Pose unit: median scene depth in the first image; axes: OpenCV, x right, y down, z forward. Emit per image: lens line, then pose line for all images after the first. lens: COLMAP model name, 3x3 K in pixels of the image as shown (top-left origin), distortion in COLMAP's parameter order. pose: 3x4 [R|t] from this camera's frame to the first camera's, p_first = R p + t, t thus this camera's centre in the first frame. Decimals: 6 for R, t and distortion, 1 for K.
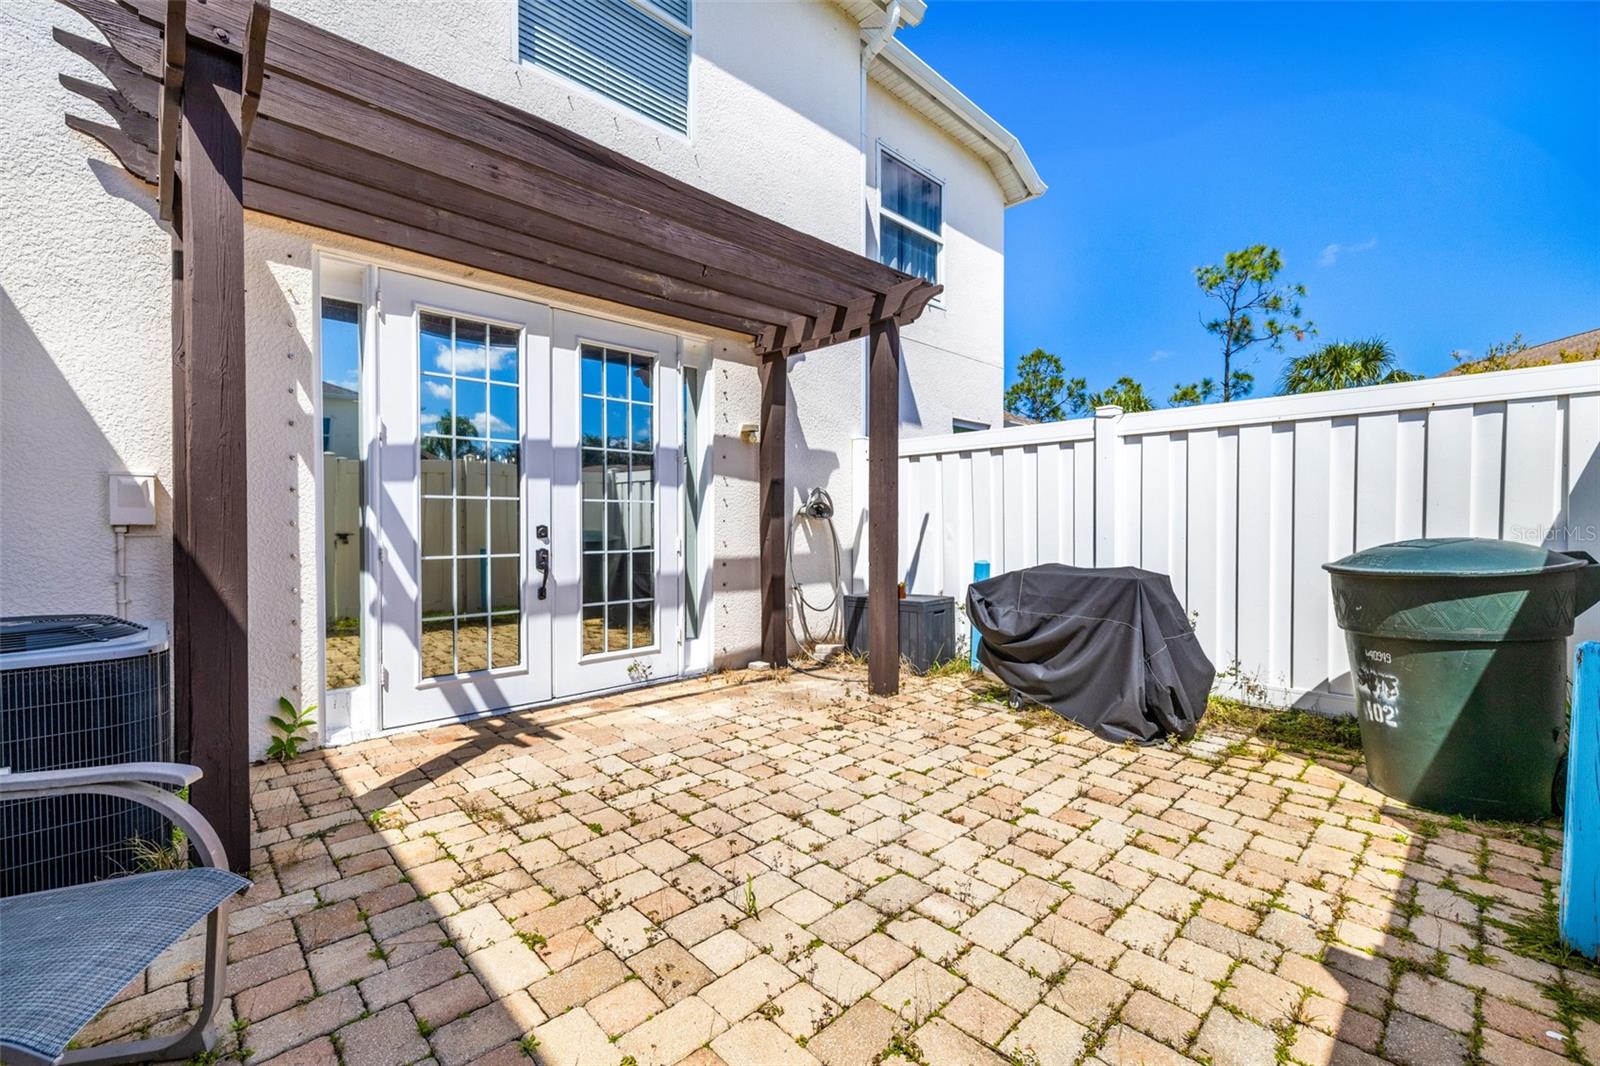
lens RADIAL K [[692.6, 0, 800.0], [0, 692.6, 533.0], [0, 0, 1]] dist [0.000448, 0.000173]
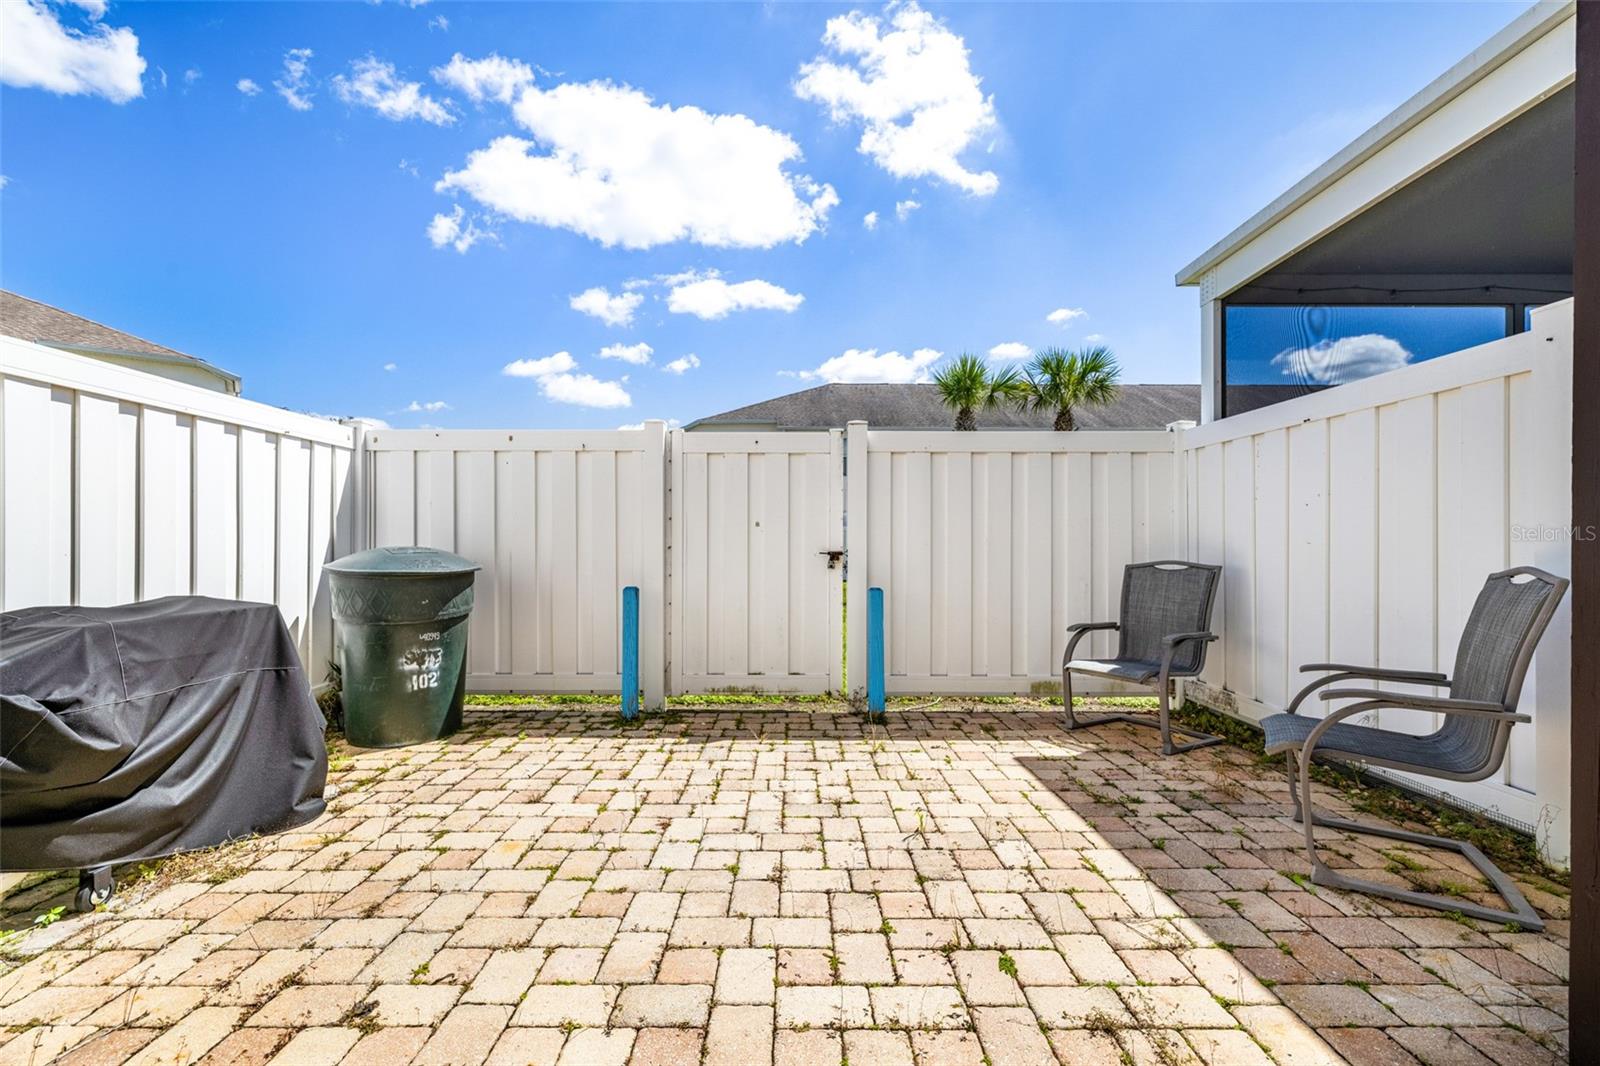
lens RADIAL K [[648.2, 0, 796.7], [0, 648.2, 541.7], [0, 0, 1]] dist [0.000493, 0.000002]
pose [[-0.716857, 0.003452, 0.697212, -0.552798], [0.010272, 0.999931, 0.005611, -0.001385], [-0.697145, 0.011184, -0.716843, 1.487164]]
